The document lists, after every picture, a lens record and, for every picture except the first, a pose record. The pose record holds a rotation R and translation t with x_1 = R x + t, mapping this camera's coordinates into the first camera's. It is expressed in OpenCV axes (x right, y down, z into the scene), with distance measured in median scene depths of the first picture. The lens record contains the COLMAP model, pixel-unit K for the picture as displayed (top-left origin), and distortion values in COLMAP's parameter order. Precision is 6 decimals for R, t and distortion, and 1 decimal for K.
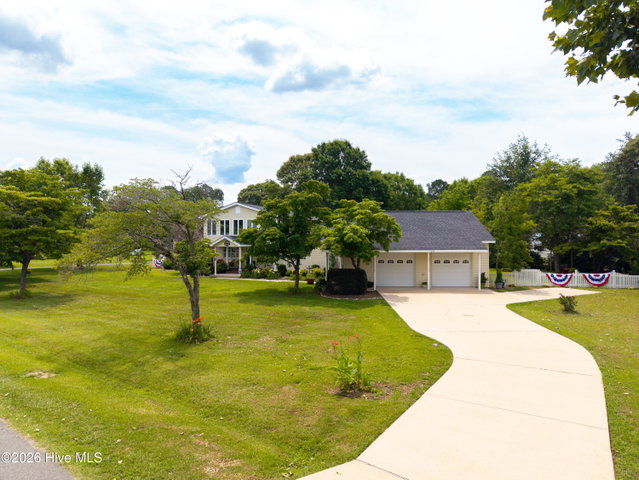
lens RADIAL K [[425.8, 0, 318.5], [0, 425.8, 232.5], [0, 0, 1]] dist [0.012608, -0.020140]
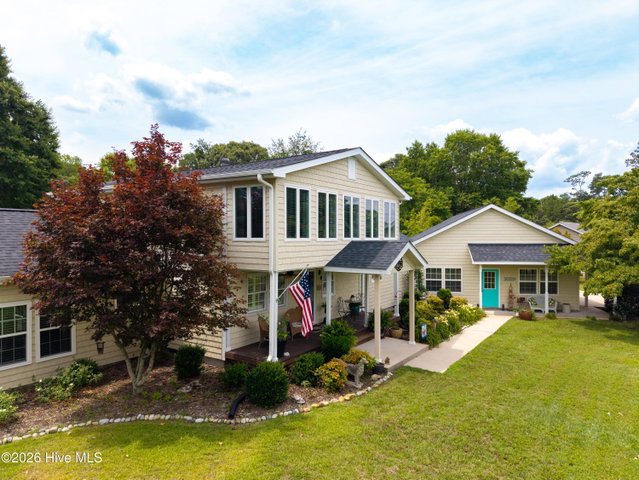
lens RADIAL K [[425.8, 0, 318.6], [0, 425.8, 239.4], [0, 0, 1]] dist [0.012608, -0.020140]
pose [[0.175004, -0.008154, 0.984534, -0.761552], [-0.019463, 0.999742, 0.011740, 0.003240], [-0.984375, -0.021217, 0.174800, 1.330300]]
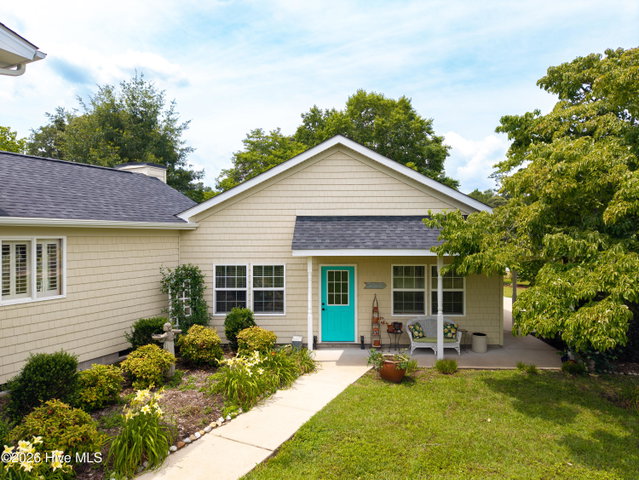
lens RADIAL K [[425.8, 0, 318.5], [0, 425.8, 239.3], [0, 0, 1]] dist [0.012608, -0.020140]
pose [[0.034948, -0.009276, 0.999346, -0.329319], [-0.018648, 0.999777, 0.009932, 0.032319], [-0.999215, -0.018983, 0.034767, 1.160813]]
